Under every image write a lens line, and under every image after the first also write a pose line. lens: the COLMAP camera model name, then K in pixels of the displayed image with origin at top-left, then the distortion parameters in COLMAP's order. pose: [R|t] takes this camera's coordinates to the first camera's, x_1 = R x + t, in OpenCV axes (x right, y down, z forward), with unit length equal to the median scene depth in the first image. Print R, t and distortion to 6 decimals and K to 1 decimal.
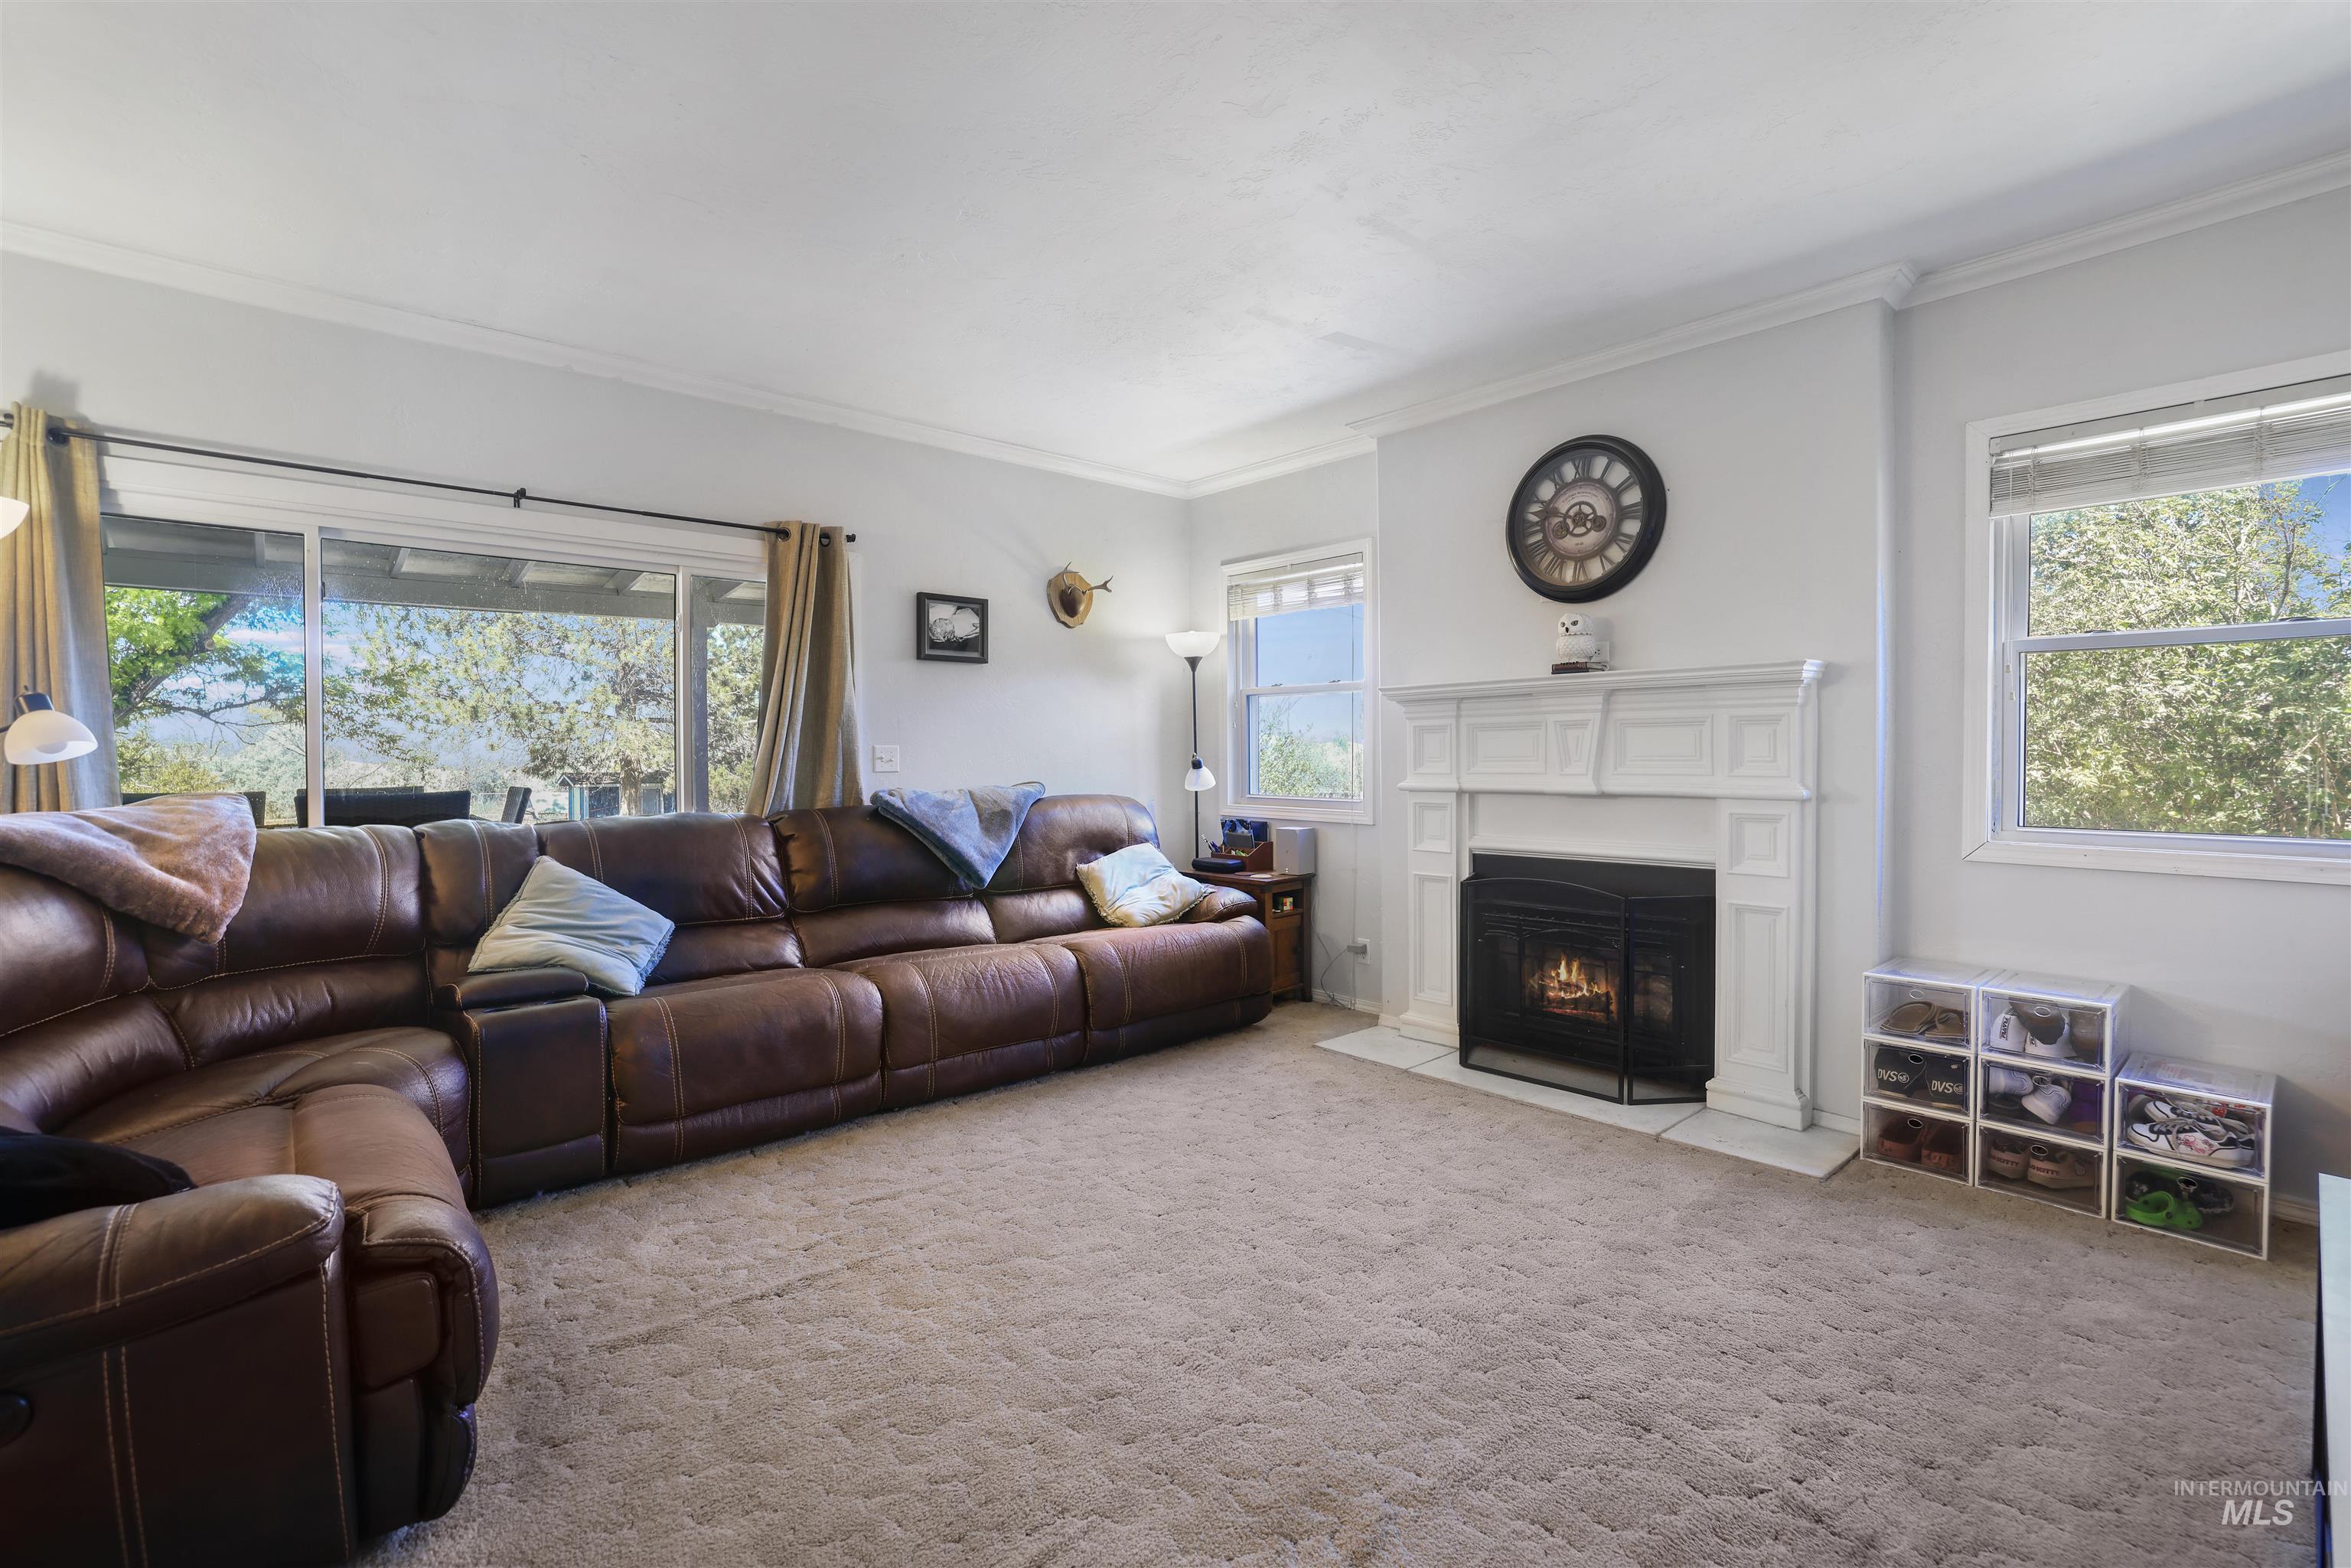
lens RADIAL K [[1045.4, 0, 1163.3], [0, 1045.4, 785.1], [0, 0, 1]] dist [-0.030355, 0.008179]
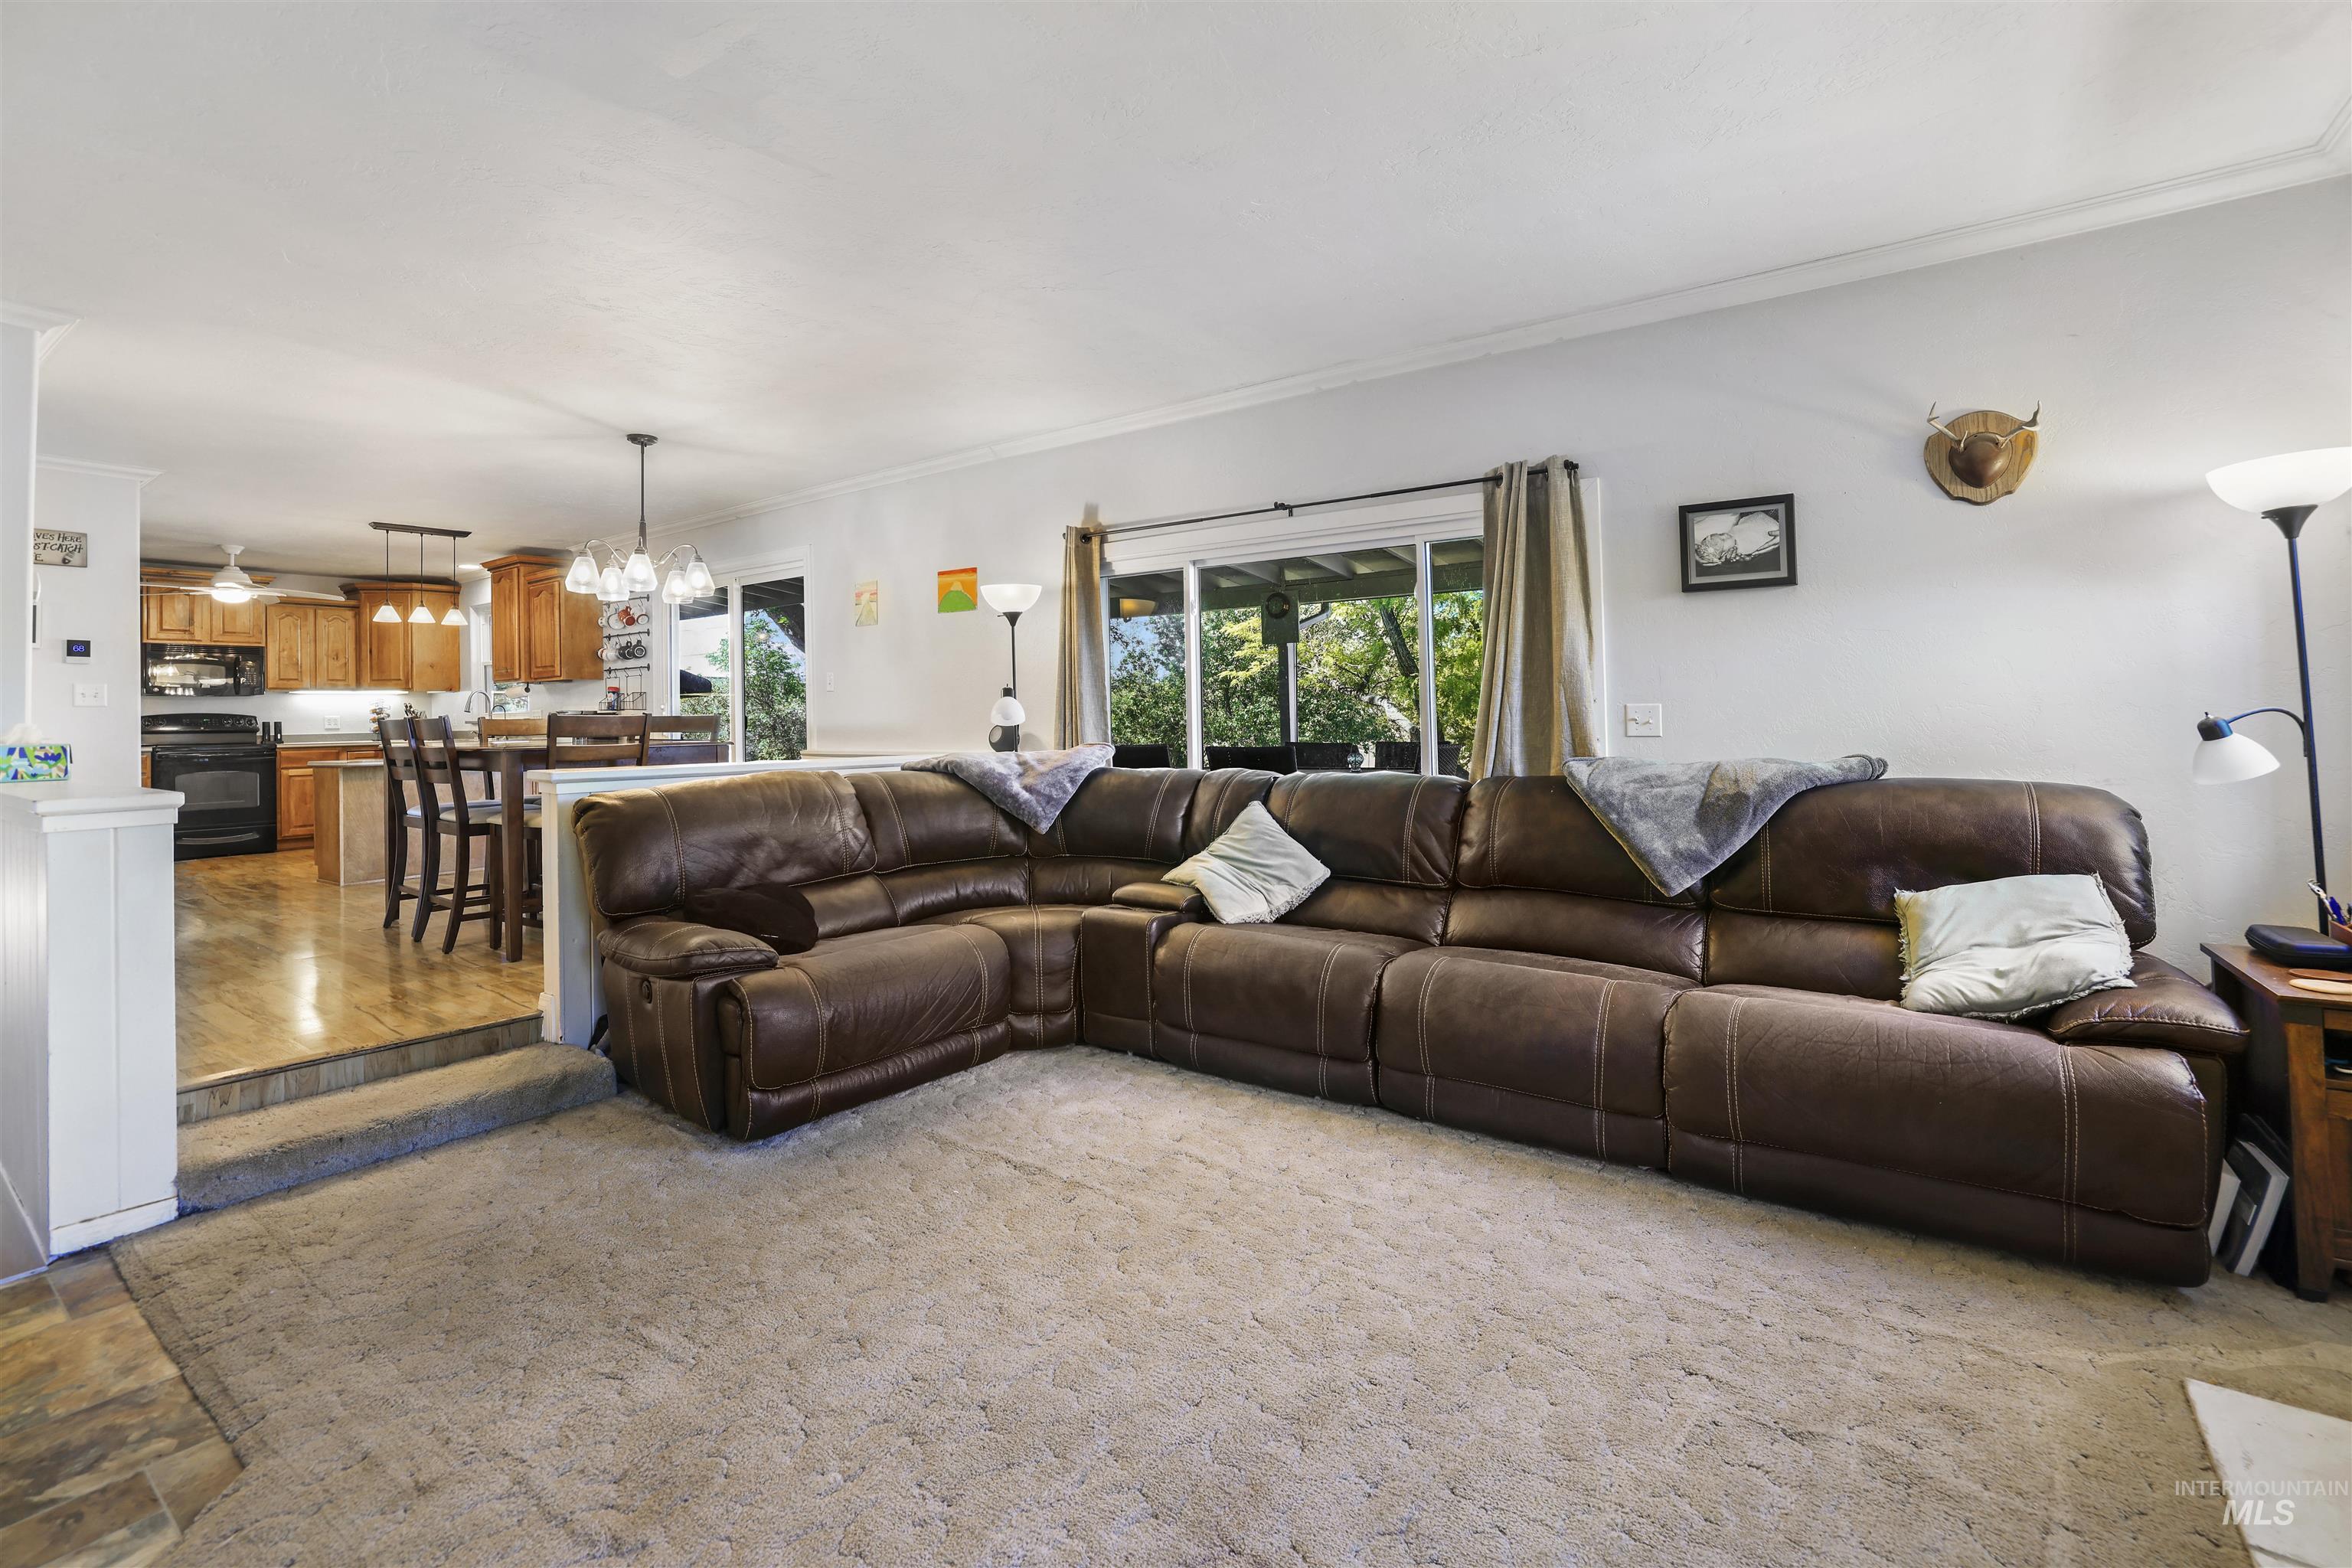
lens RADIAL K [[1045.8, 0, 1151.5], [0, 1045.8, 723.1], [0, 0, 1]] dist [-0.030355, 0.008179]
pose [[0.220727, 0.003338, -0.975330, 0.474038], [-0.017861, 0.999840, -0.000621, -0.017267], [0.975172, 0.017557, 0.220751, 0.488981]]
